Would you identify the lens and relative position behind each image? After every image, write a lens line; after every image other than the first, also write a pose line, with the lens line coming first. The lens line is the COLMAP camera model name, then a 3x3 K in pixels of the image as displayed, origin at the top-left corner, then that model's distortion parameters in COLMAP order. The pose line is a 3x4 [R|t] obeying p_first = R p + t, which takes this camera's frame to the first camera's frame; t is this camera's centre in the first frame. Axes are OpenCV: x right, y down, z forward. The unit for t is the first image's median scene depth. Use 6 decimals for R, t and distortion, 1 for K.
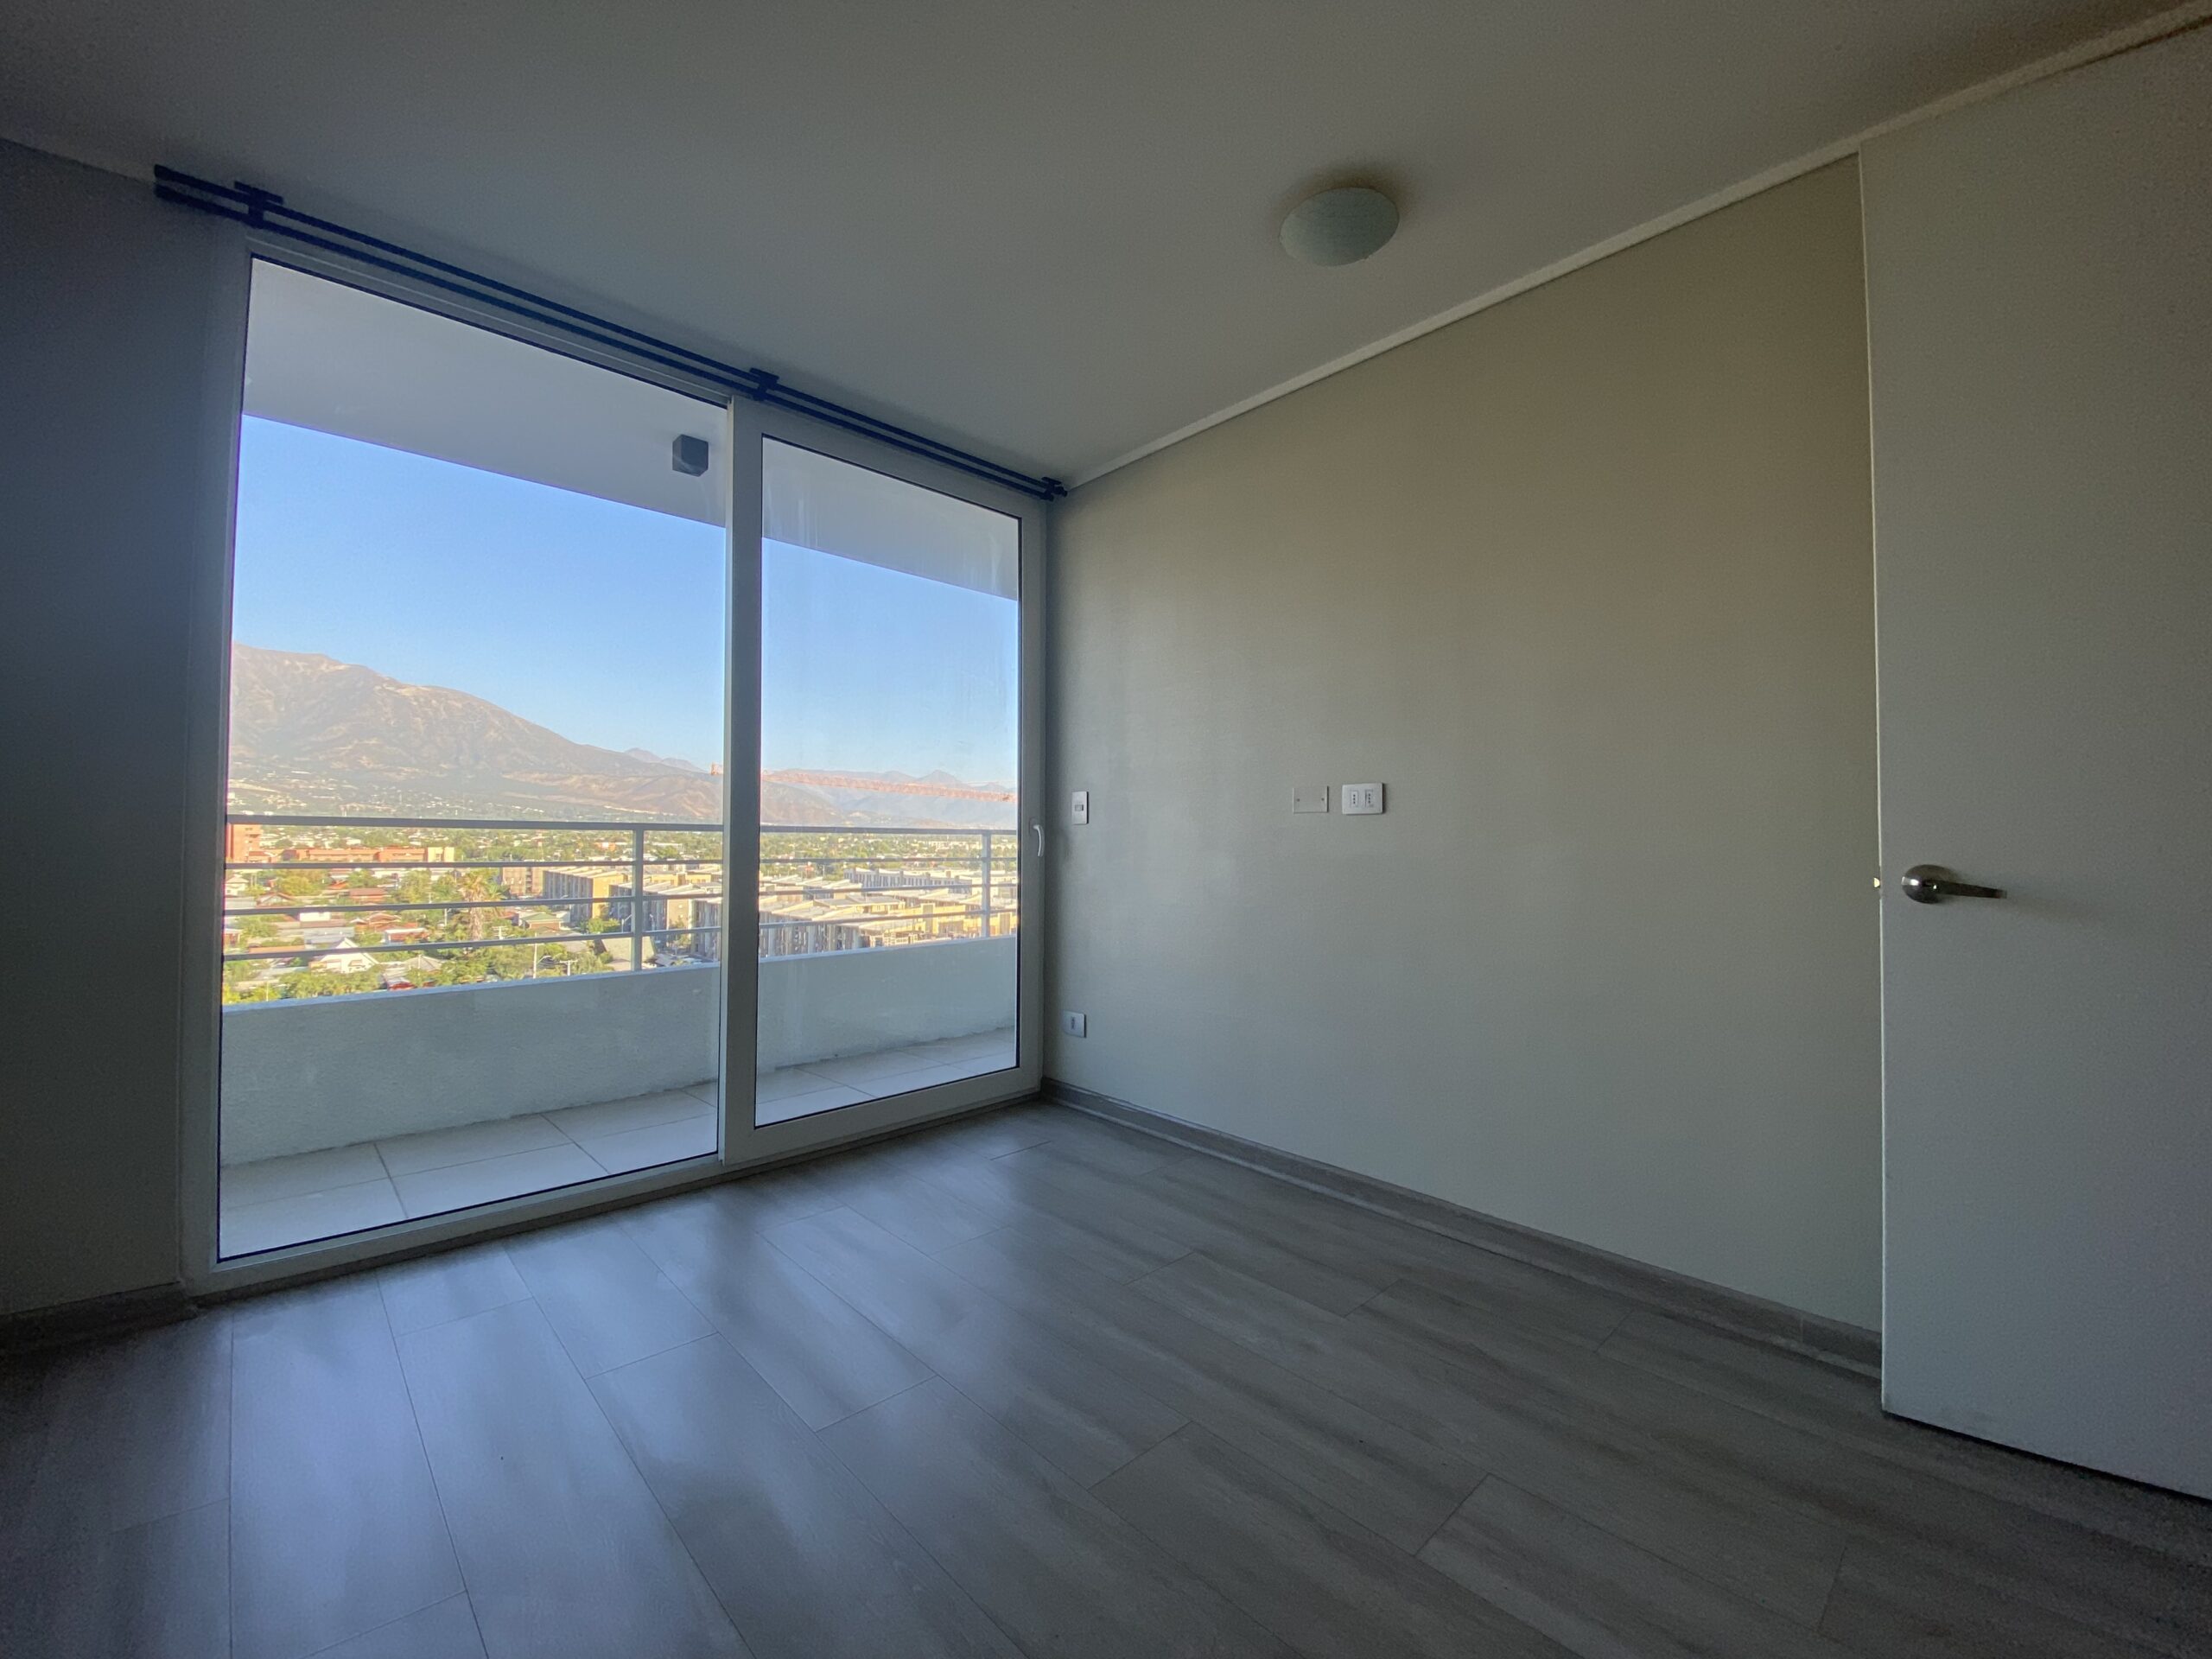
lens RADIAL K [[898.6, 0, 1107.0], [0, 898.6, 826.4], [0, 0, 1]] dist [-0.001900, -0.000886]
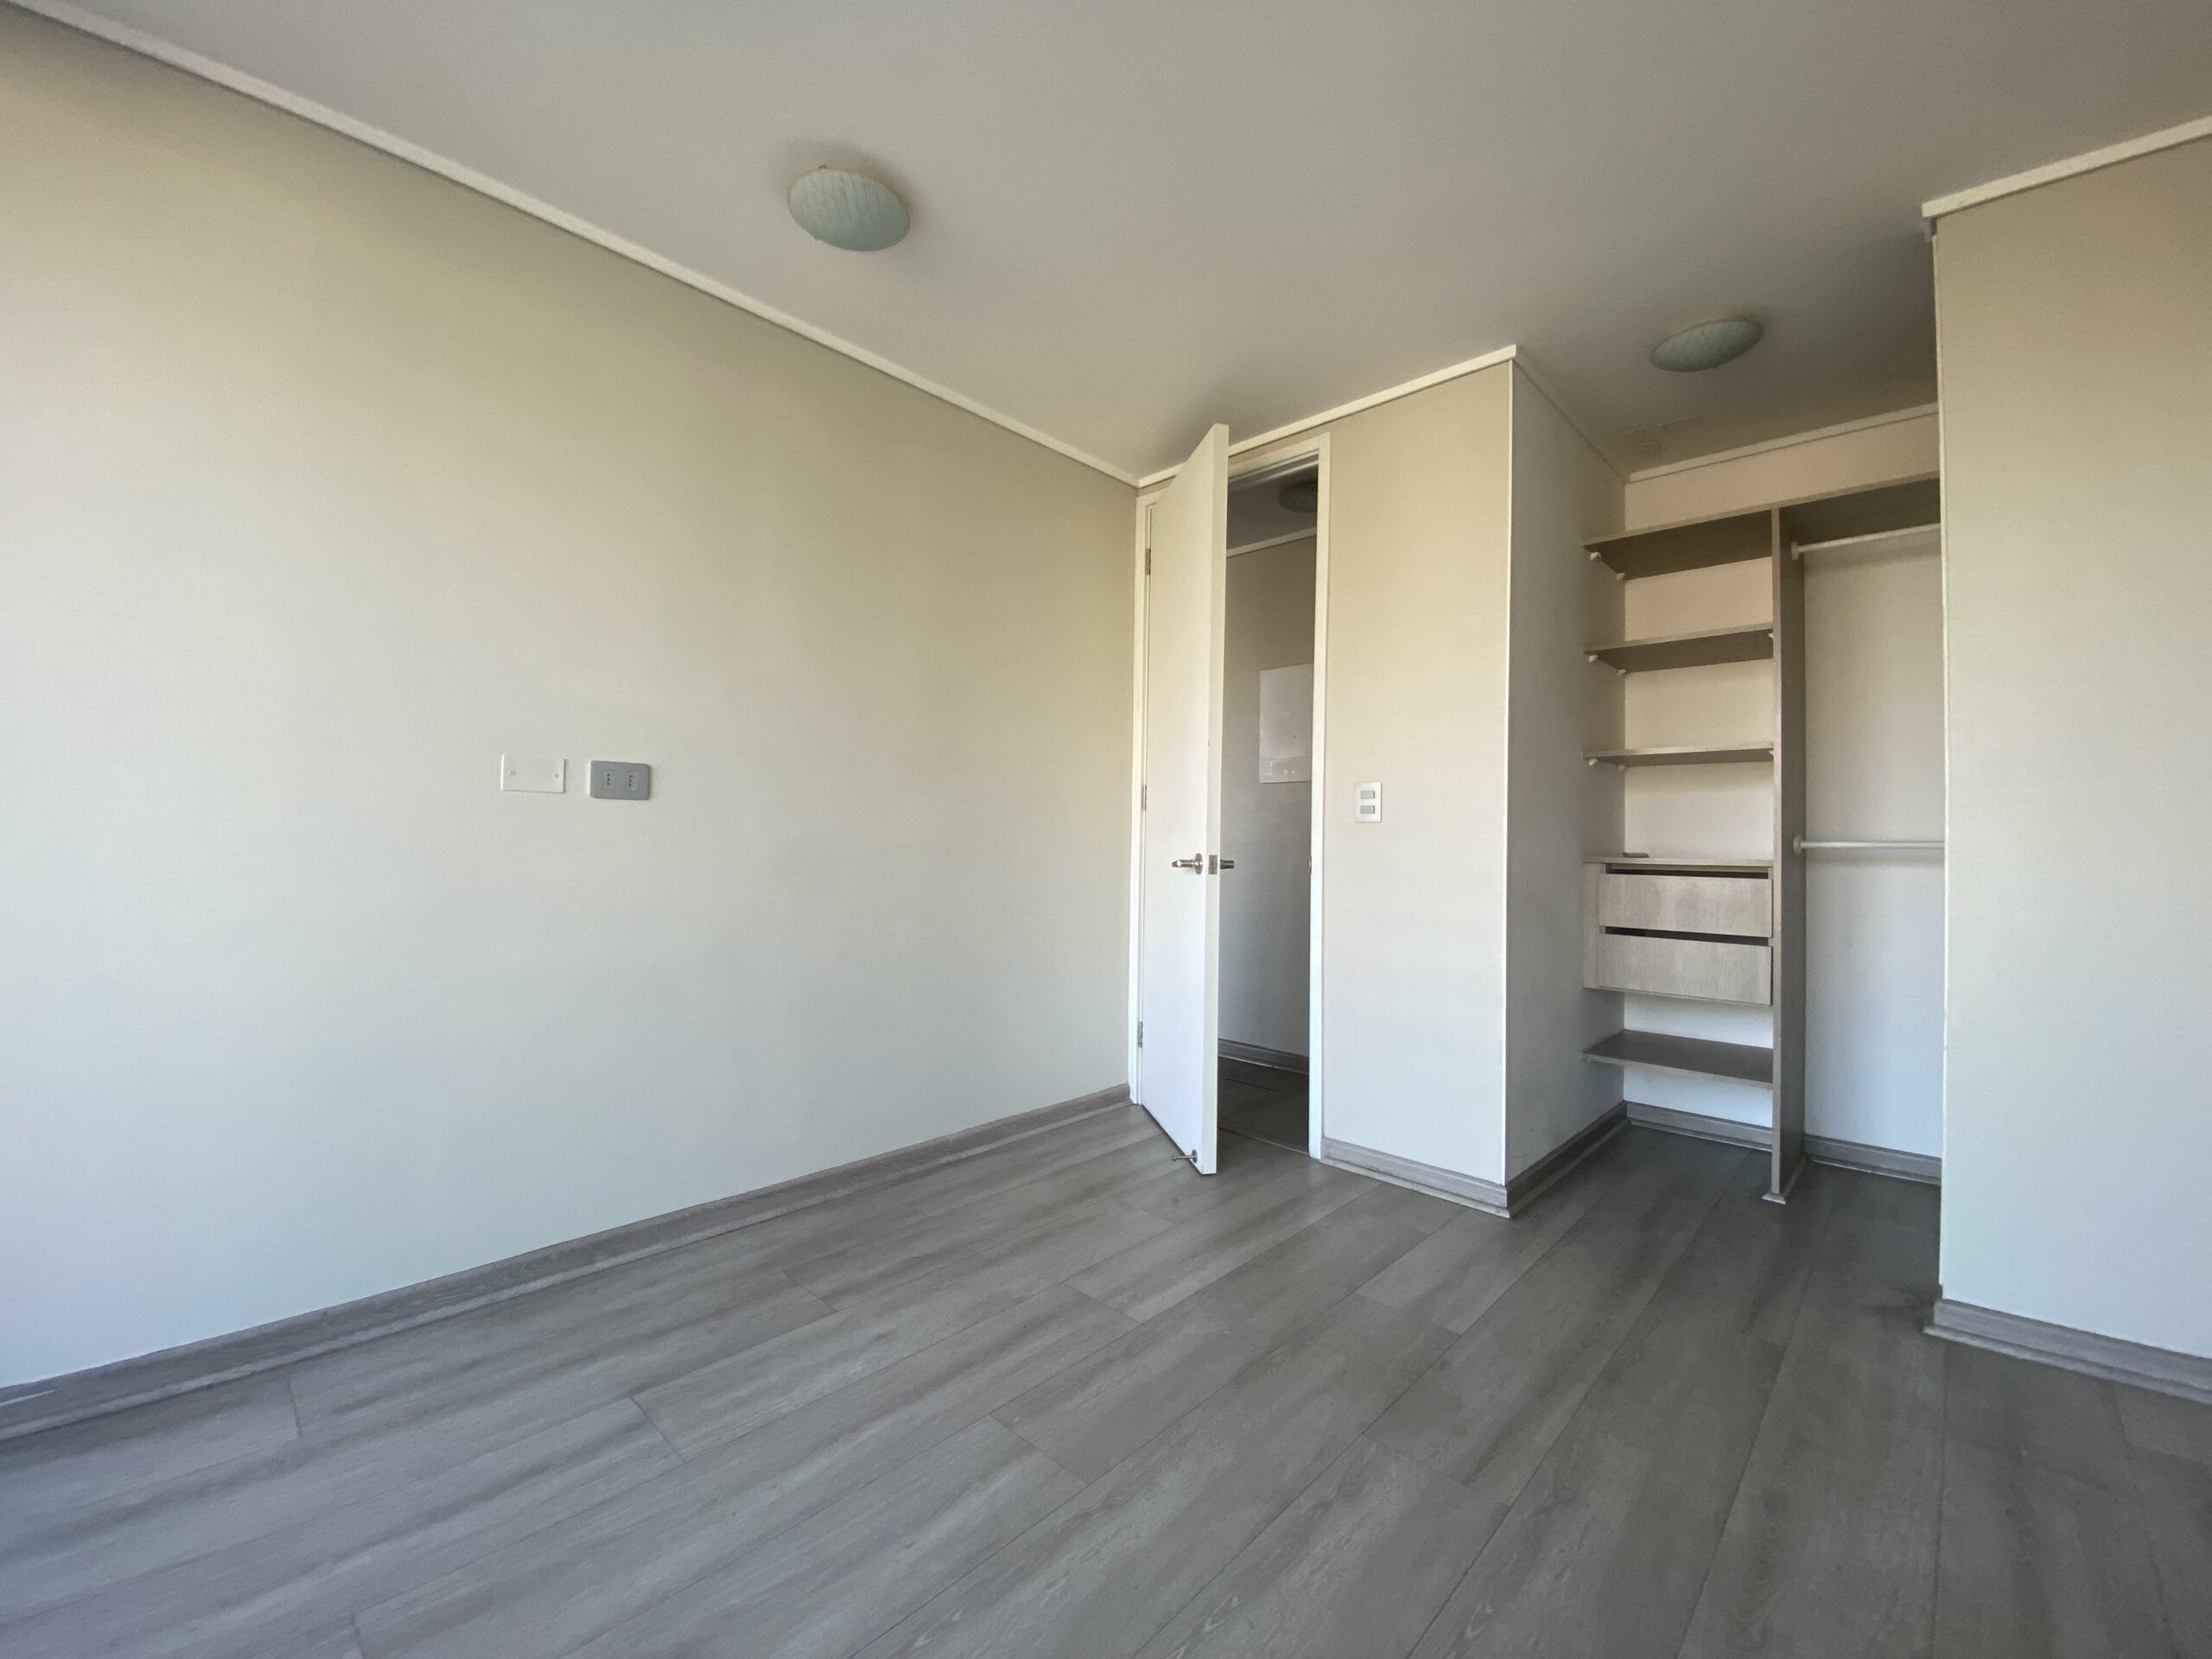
lens RADIAL K [[898.6, 0, 1111.7], [0, 898.6, 832.3], [0, 0, 1]] dist [-0.001900, -0.000886]
pose [[-0.060799, 0.000745, 0.998150, -0.720243], [-0.034690, 0.999394, -0.002859, 0.005379], [-0.997547, -0.034799, -0.060736, 0.740371]]
